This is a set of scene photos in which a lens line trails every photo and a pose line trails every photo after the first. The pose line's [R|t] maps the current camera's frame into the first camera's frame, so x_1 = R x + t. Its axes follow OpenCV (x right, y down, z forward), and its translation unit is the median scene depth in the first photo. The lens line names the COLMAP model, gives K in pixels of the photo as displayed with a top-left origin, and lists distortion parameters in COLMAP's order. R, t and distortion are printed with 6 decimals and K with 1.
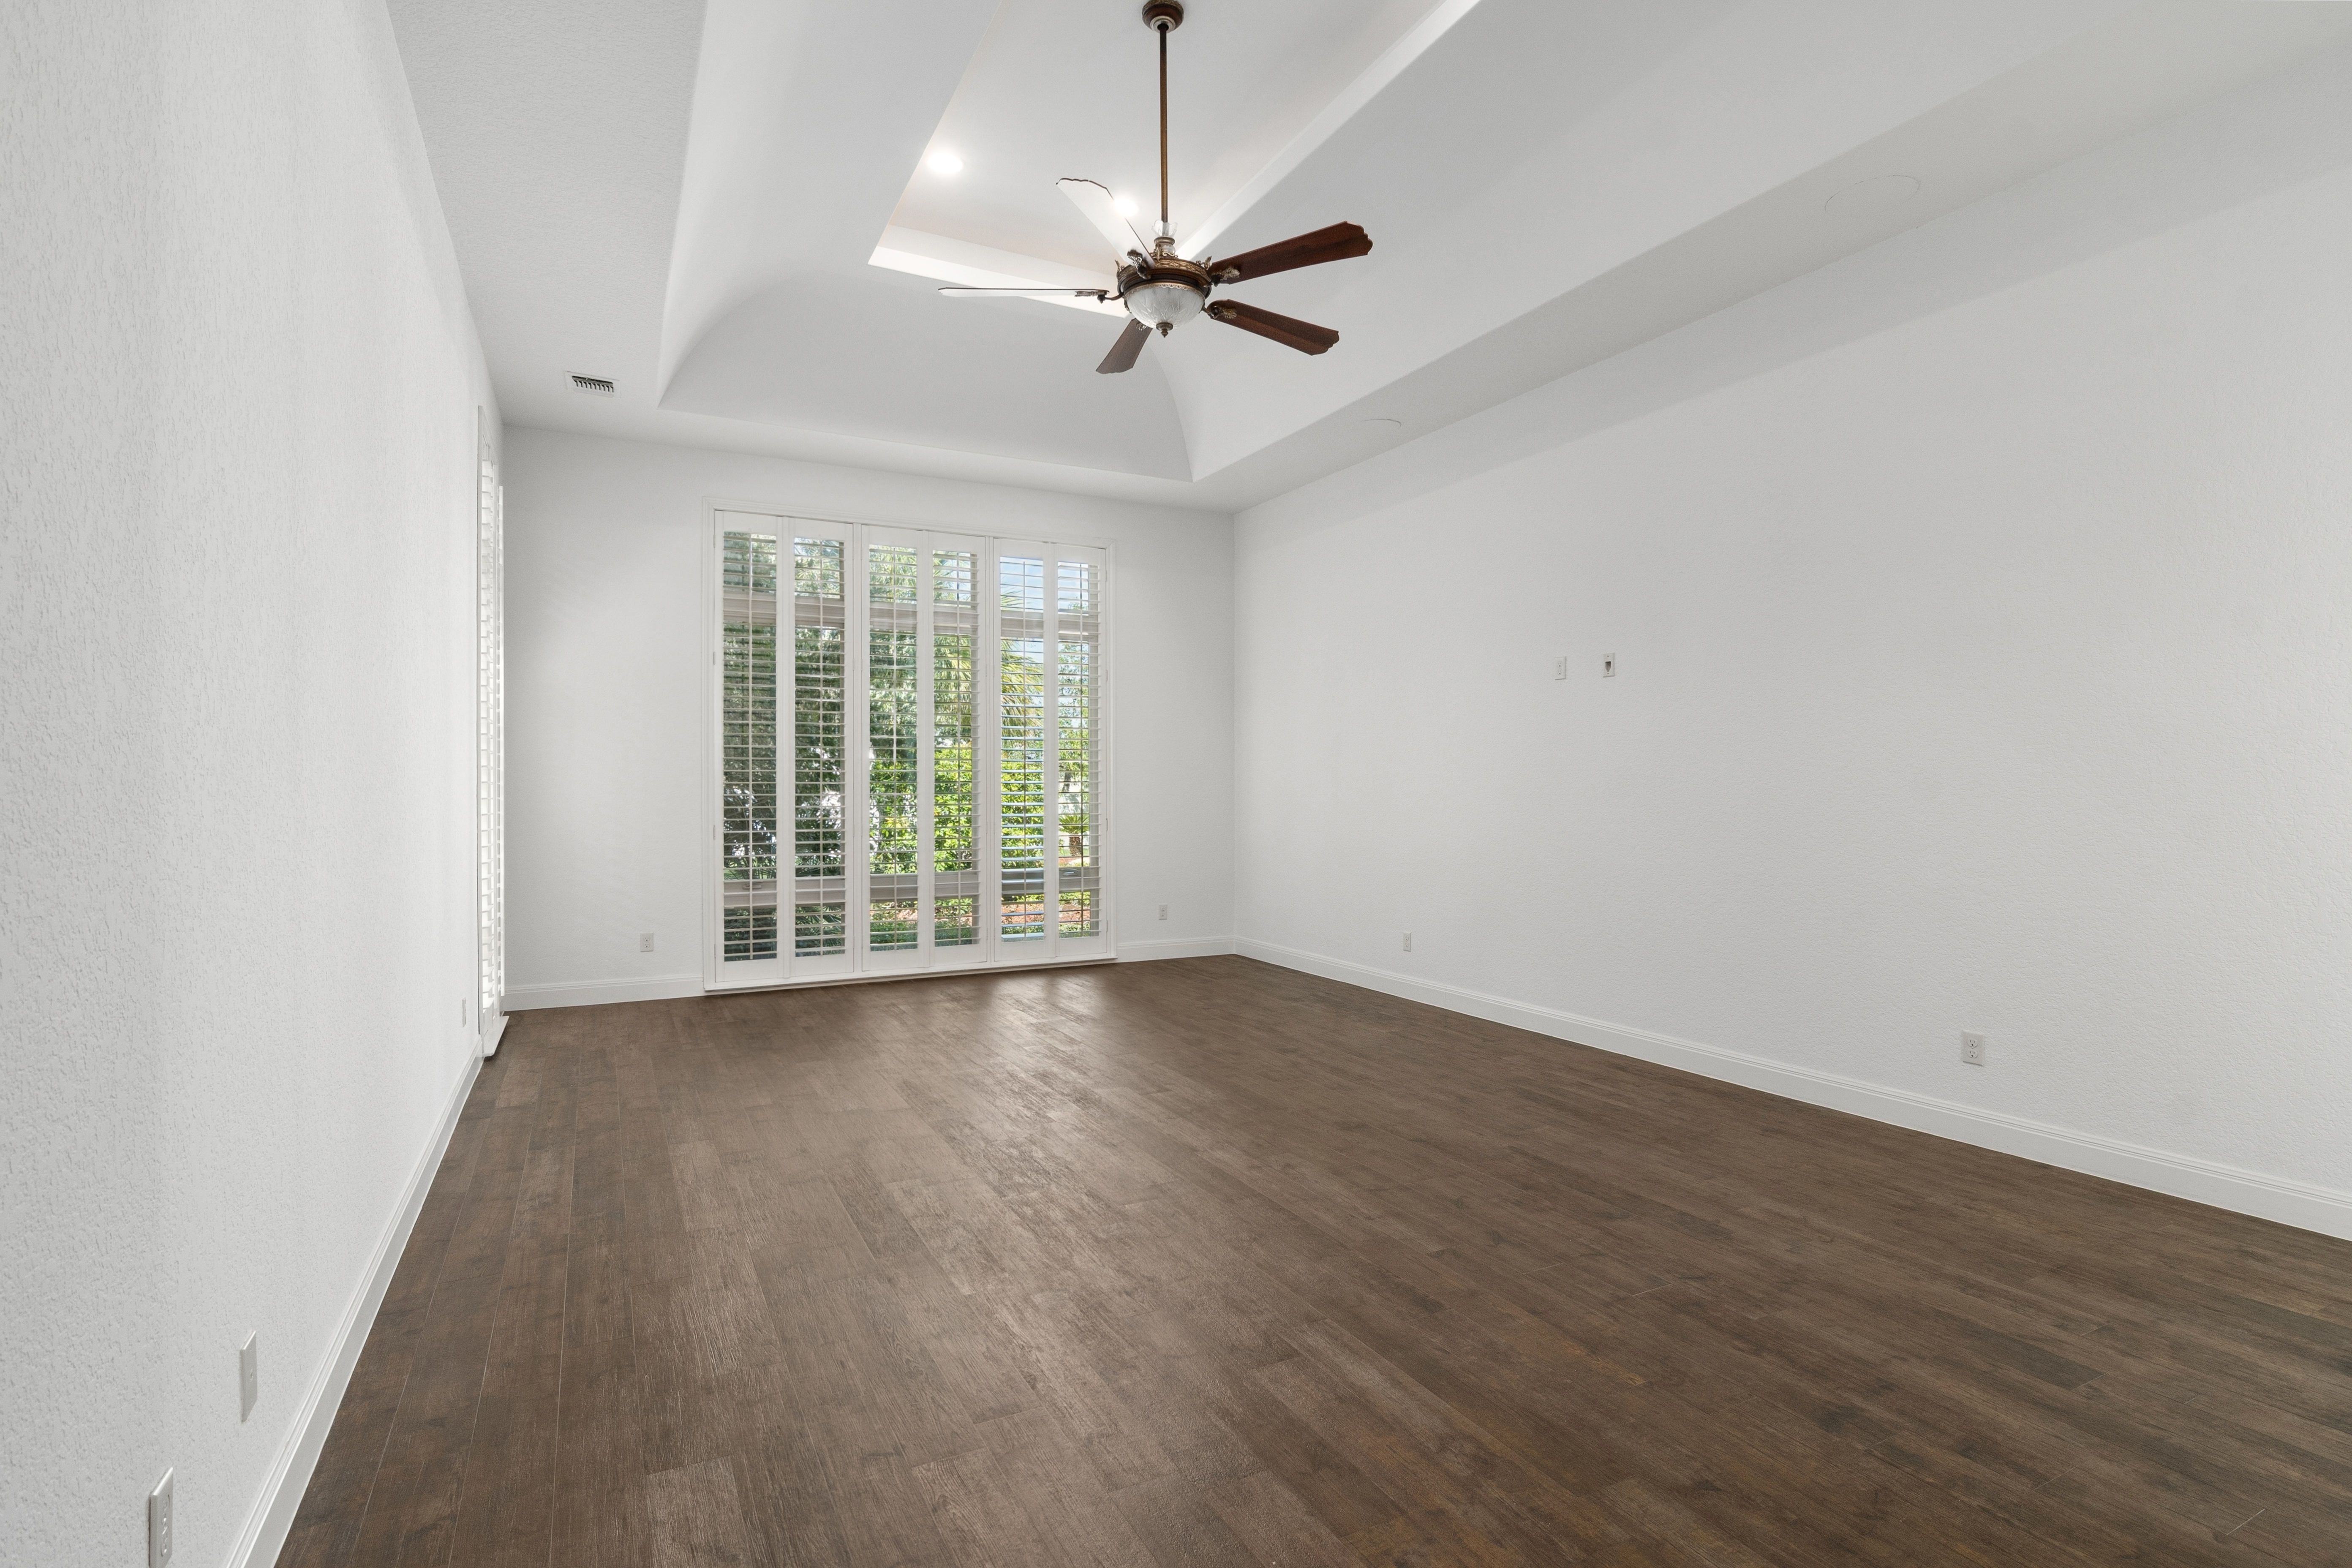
lens RADIAL K [[1134.7, 0, 1176.0], [0, 1134.7, 784.0], [0, 0, 1]] dist [-0.001877, -0.000279]
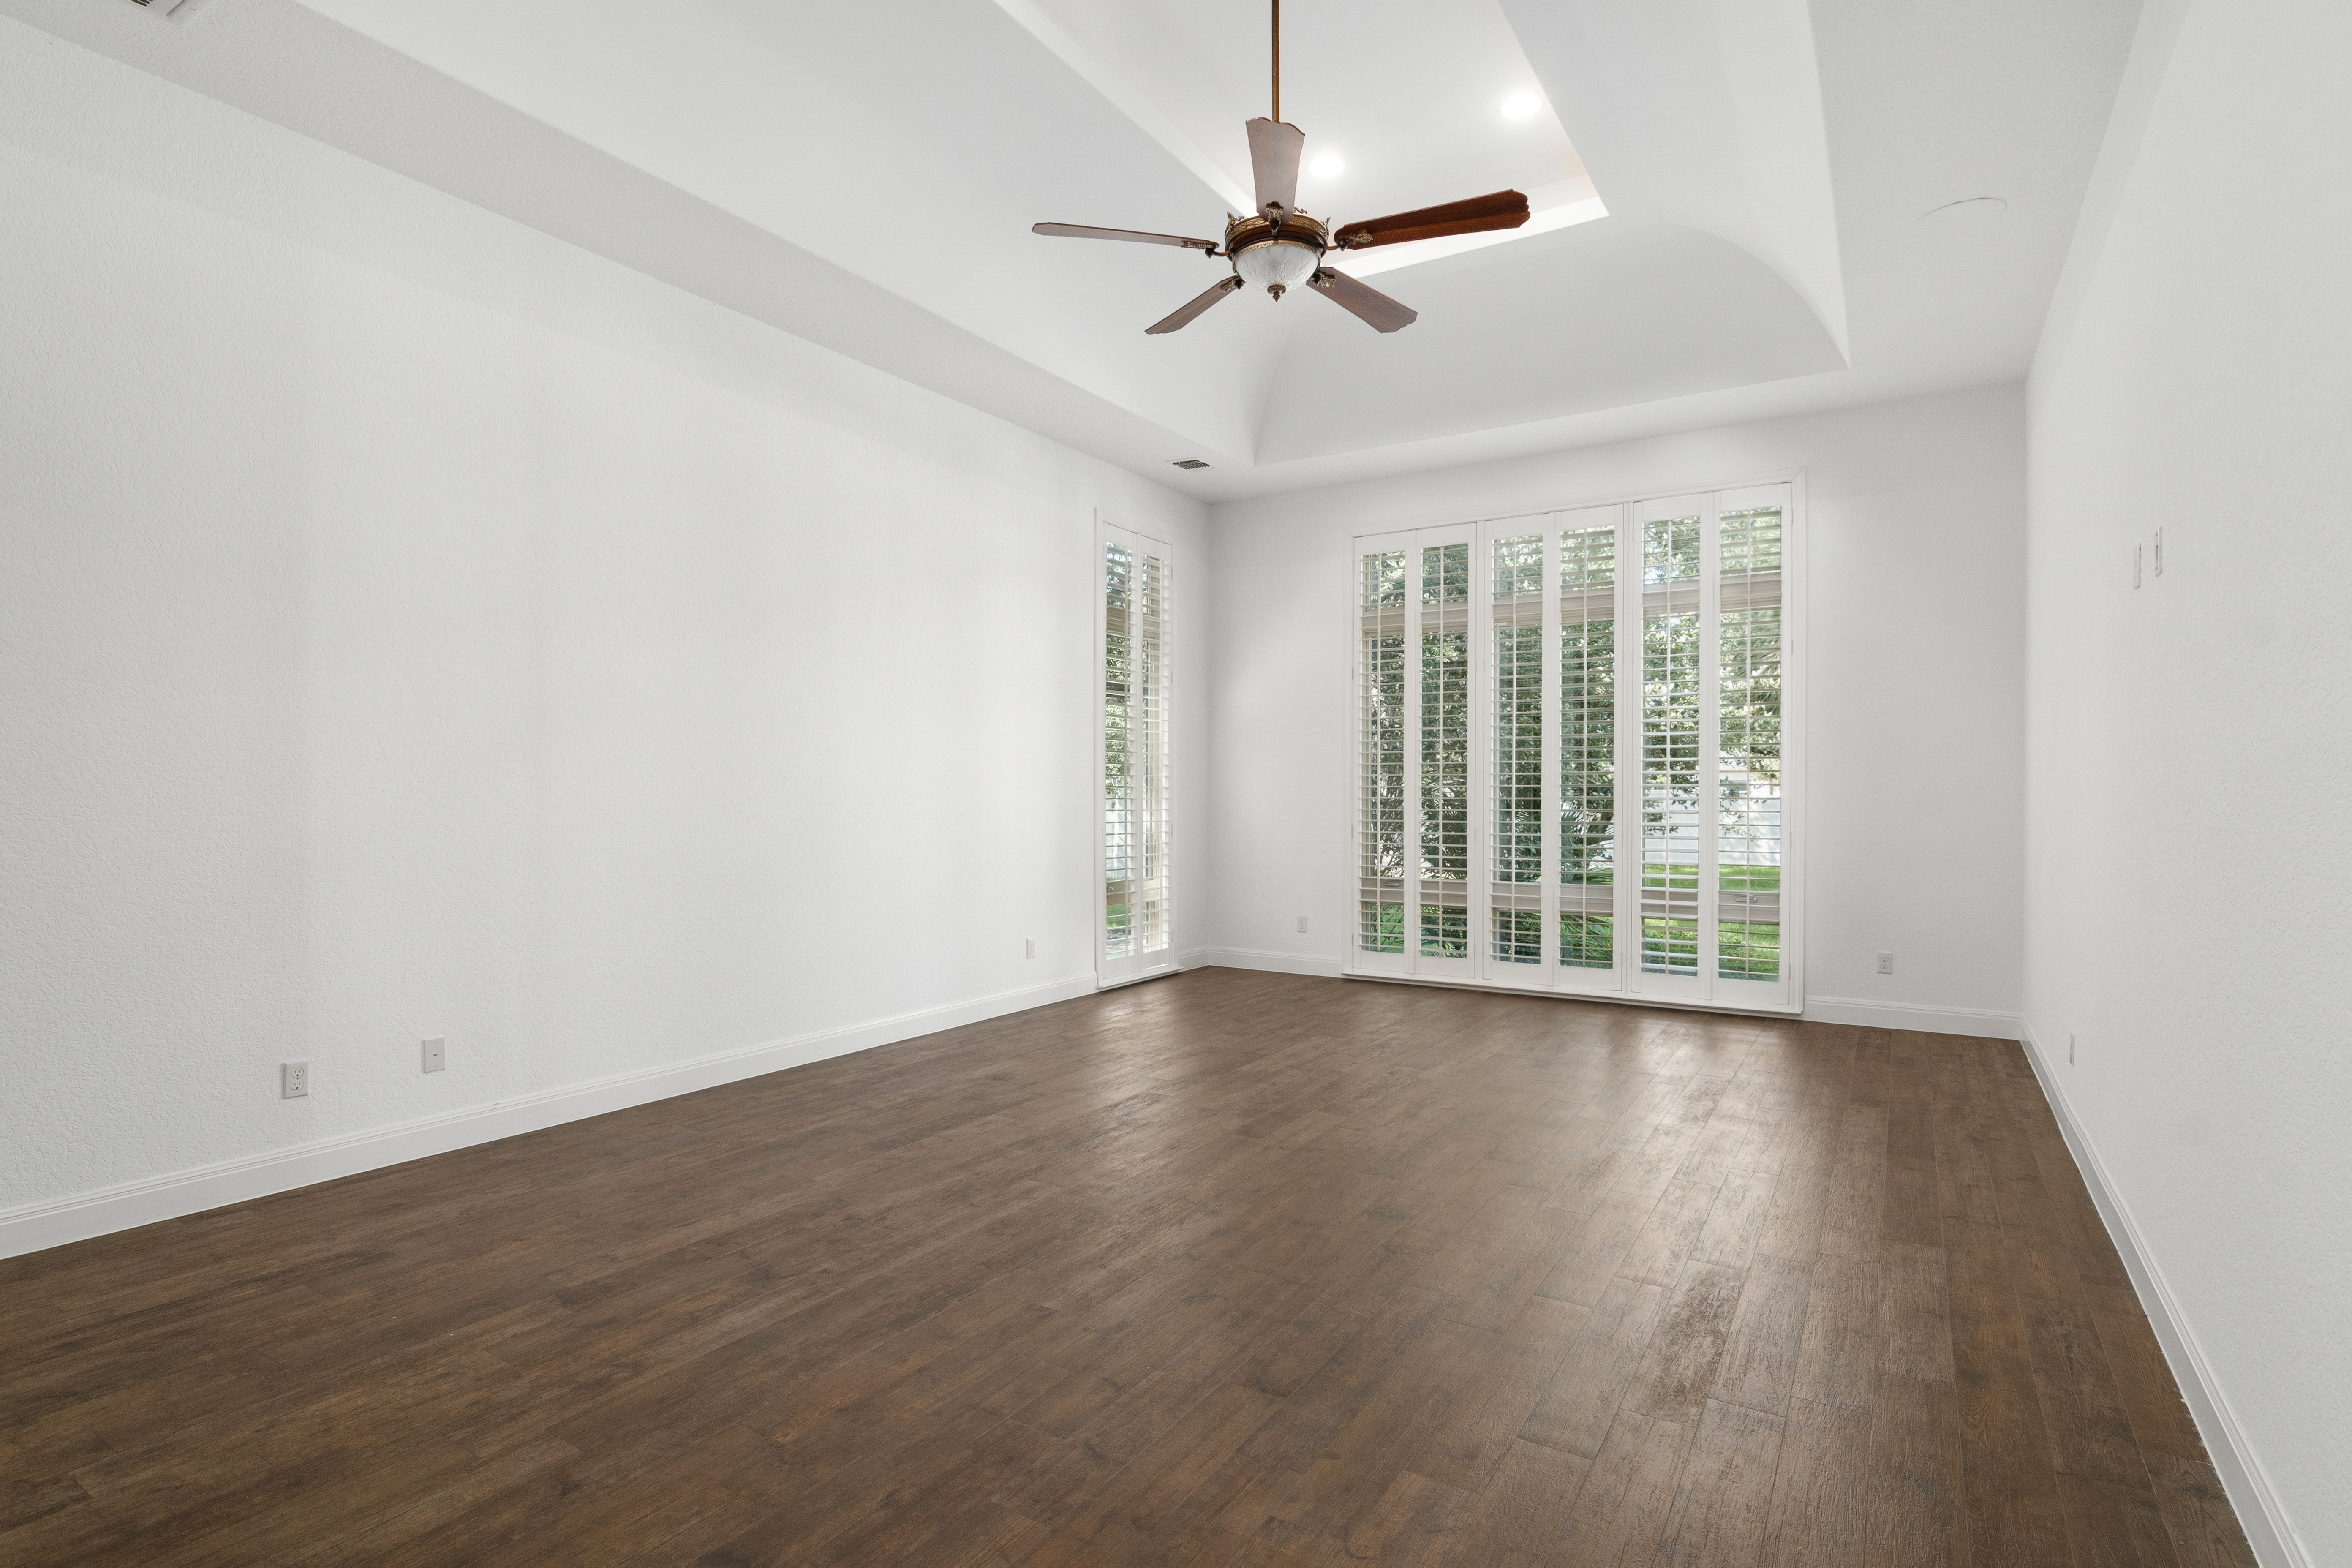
lens RADIAL K [[1164.2, 0, 1176.0], [0, 1164.2, 784.0], [0, 0, 1]] dist [-0.014744, -0.001185]
pose [[0.509855, -0.004977, -0.860246, 0.481464], [-0.000745, 0.999980, -0.006227, 0.004312], [0.860260, 0.003816, 0.509841, 0.283133]]
